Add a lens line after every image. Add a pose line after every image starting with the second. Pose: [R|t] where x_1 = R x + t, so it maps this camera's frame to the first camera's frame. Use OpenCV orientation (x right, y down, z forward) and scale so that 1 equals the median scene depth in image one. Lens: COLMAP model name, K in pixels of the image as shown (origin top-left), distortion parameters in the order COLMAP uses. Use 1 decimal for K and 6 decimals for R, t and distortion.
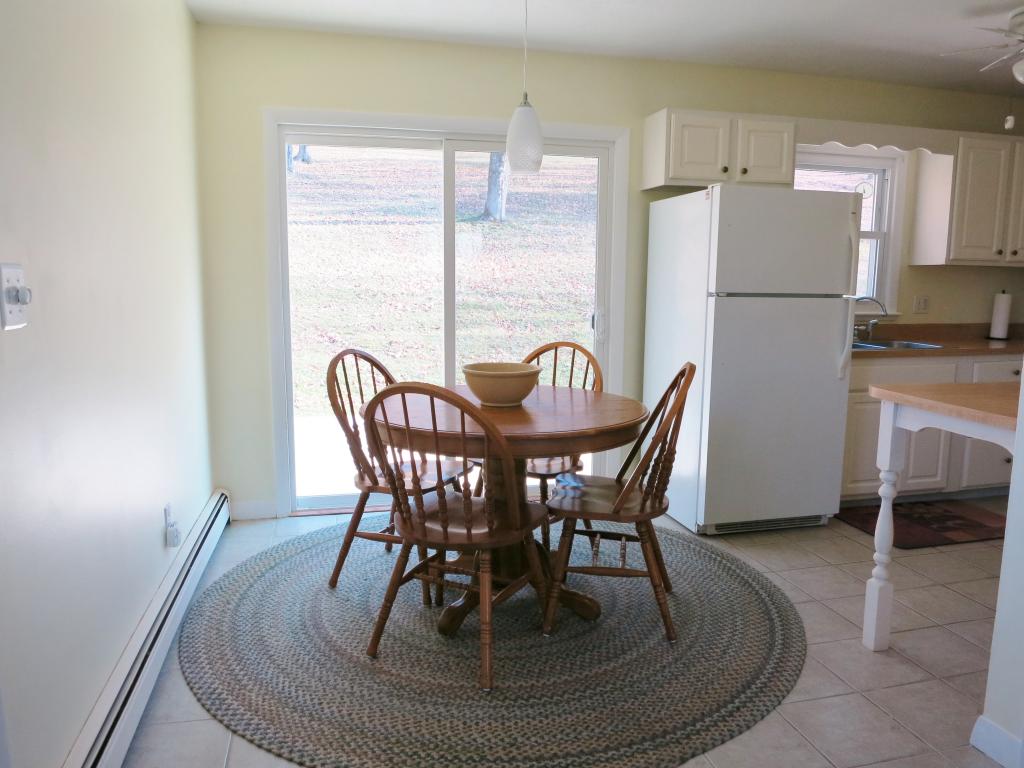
lens RADIAL K [[731.1, 0, 512.0], [0, 731.1, 384.0], [0, 0, 1]] dist [-0.048266, -0.007009]
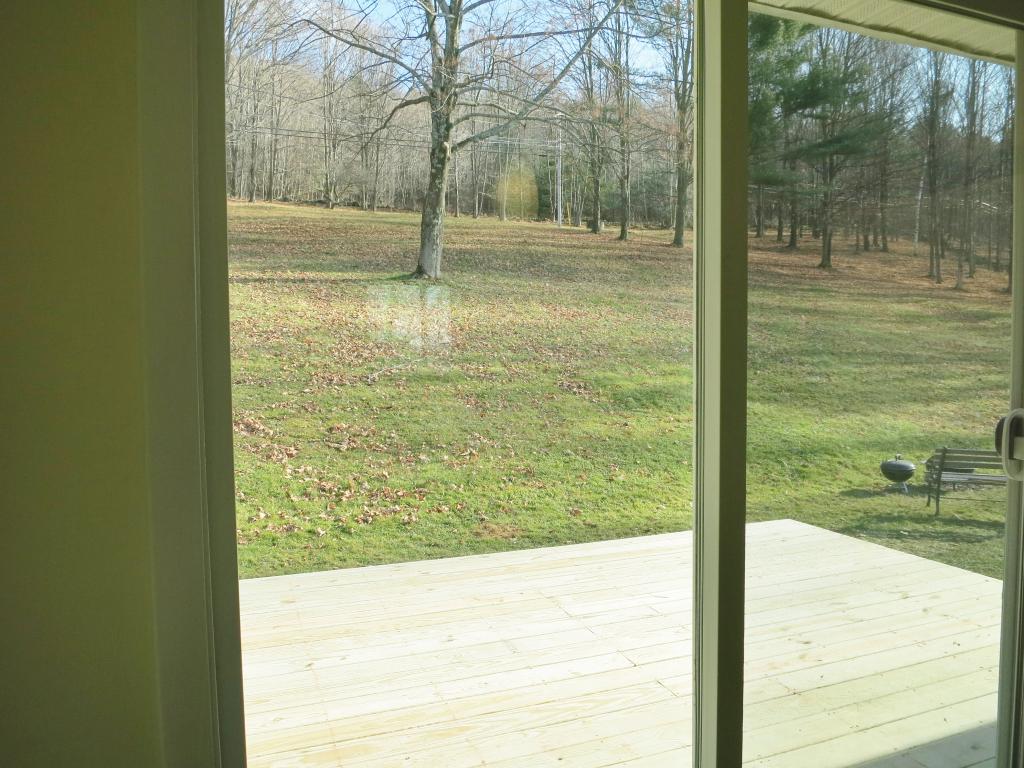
lens RADIAL K [[728.1, 0, 512.0], [0, 728.1, 384.0], [0, 0, 1]] dist [-0.044491, -0.002876]
pose [[0.991720, -0.022800, 0.126379, -0.056698], [0.033625, 0.995882, -0.084197, -0.025884], [-0.123939, 0.087749, 0.988402, 0.176641]]
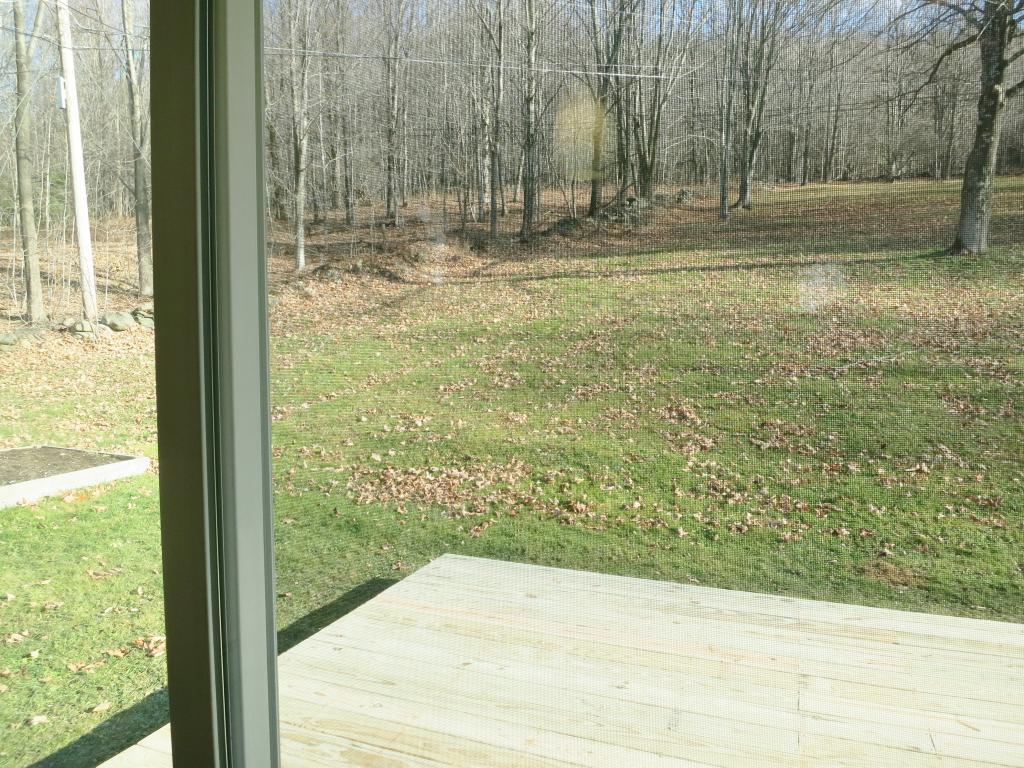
lens RADIAL K [[728.1, 0, 512.0], [0, 728.1, 384.0], [0, 0, 1]] dist [-0.044491, -0.002876]
pose [[0.816809, 0.031259, -0.576060, 0.026248], [-0.073818, 0.995986, -0.050622, -0.032542], [0.572166, 0.083873, 0.815838, 0.227910]]
